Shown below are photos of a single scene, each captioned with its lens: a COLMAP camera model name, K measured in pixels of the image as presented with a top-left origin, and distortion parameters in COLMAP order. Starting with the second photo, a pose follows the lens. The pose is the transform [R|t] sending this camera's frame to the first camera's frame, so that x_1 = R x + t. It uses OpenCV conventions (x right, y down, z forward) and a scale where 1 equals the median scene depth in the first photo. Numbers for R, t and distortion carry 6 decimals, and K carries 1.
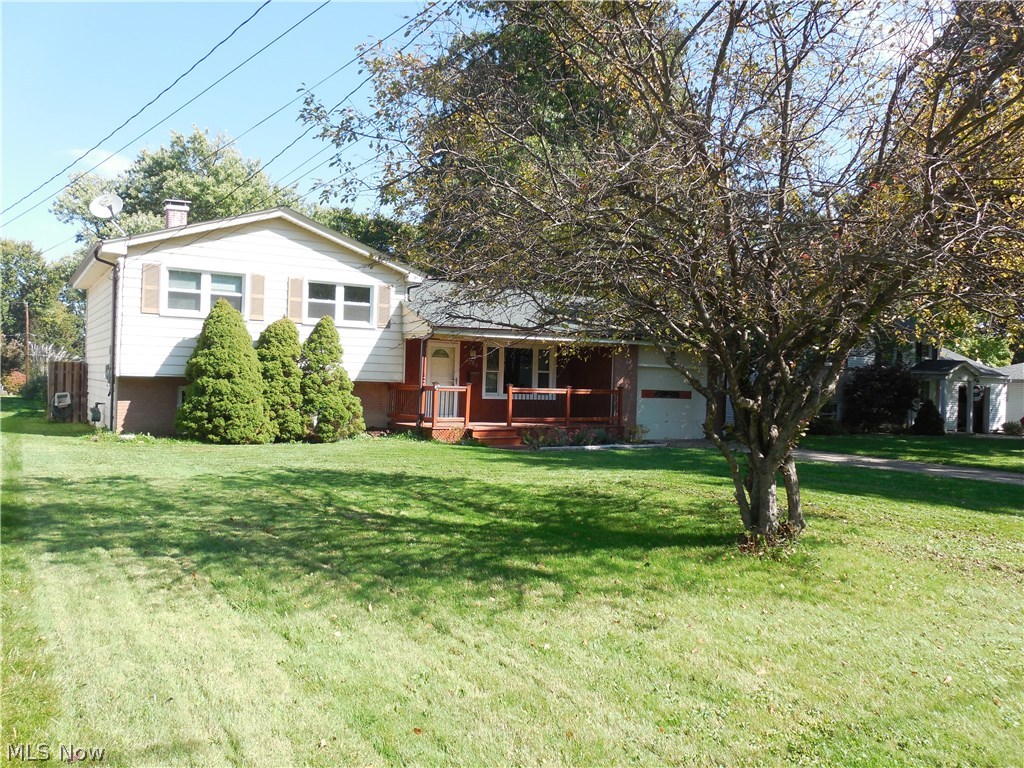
lens RADIAL K [[798.4, 0, 512.0], [0, 798.4, 384.0], [0, 0, 1]] dist [-0.087195, 0.091083]
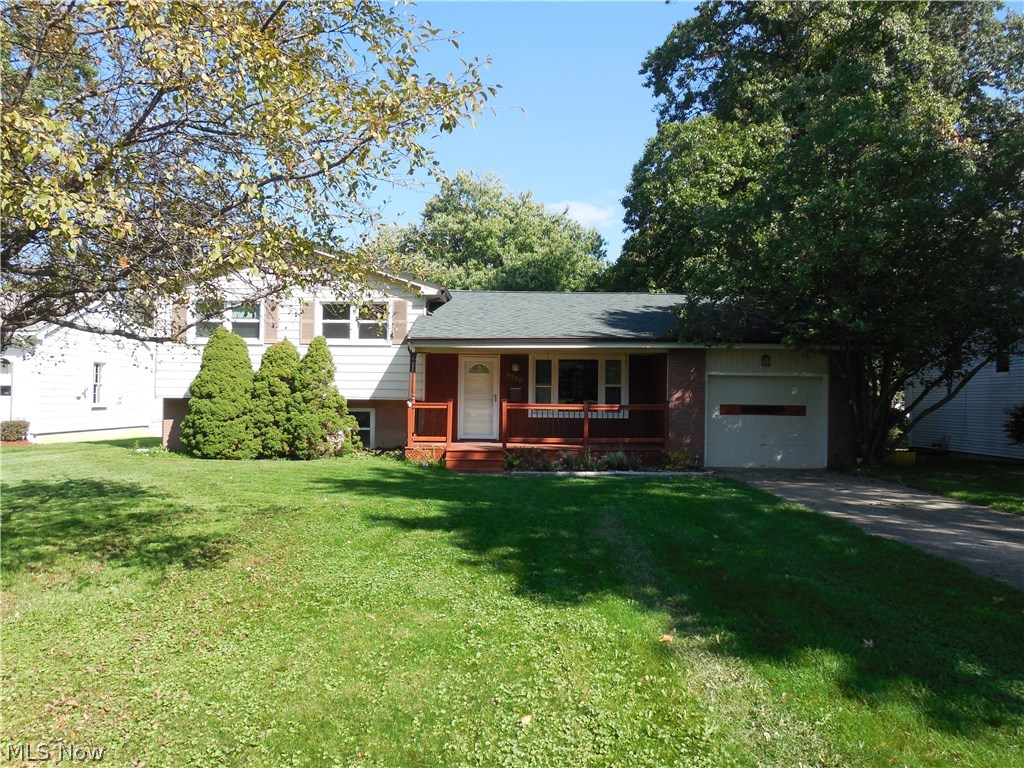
lens RADIAL K [[798.4, 0, 512.0], [0, 798.4, 384.0], [0, 0, 1]] dist [-0.087195, 0.091083]
pose [[0.847672, -0.028150, -0.529773, 0.478301], [0.012763, 0.999384, -0.032681, 0.011810], [0.530366, 0.020942, 0.847510, 0.250898]]
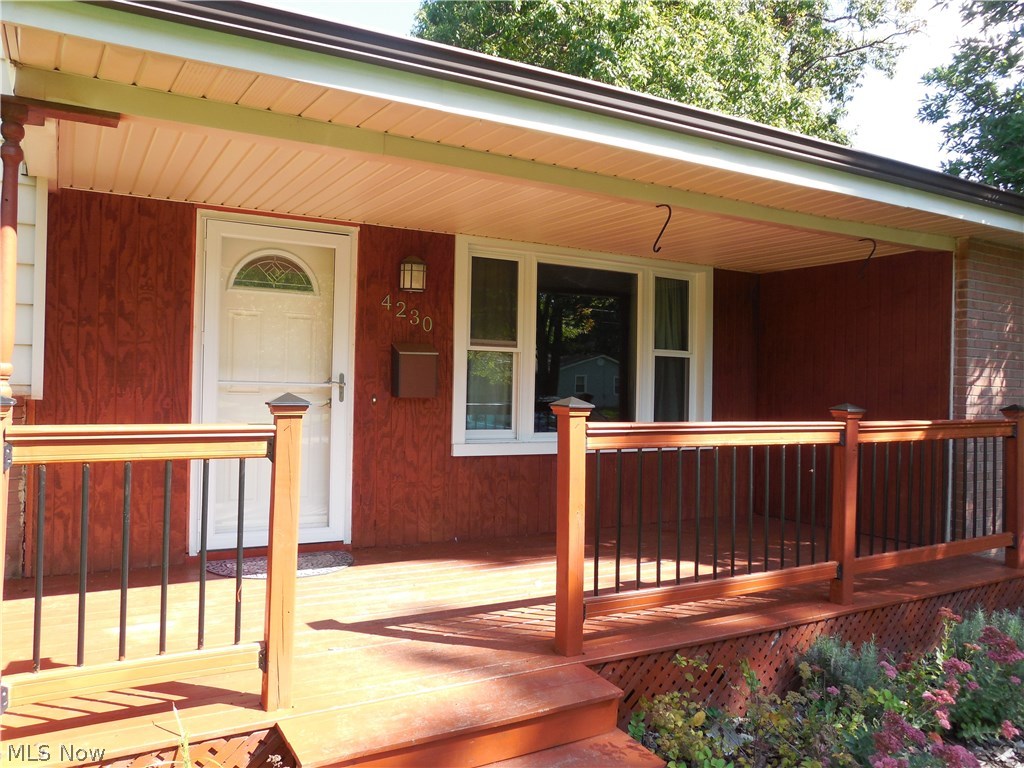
lens RADIAL K [[798.4, 0, 512.0], [0, 798.4, 384.0], [0, 0, 1]] dist [-0.087195, 0.091083]
pose [[0.999894, -0.011996, -0.008237, -0.018135], [0.011983, 0.999927, -0.001614, -0.003916], [0.008256, 0.001515, 0.999965, 0.833956]]
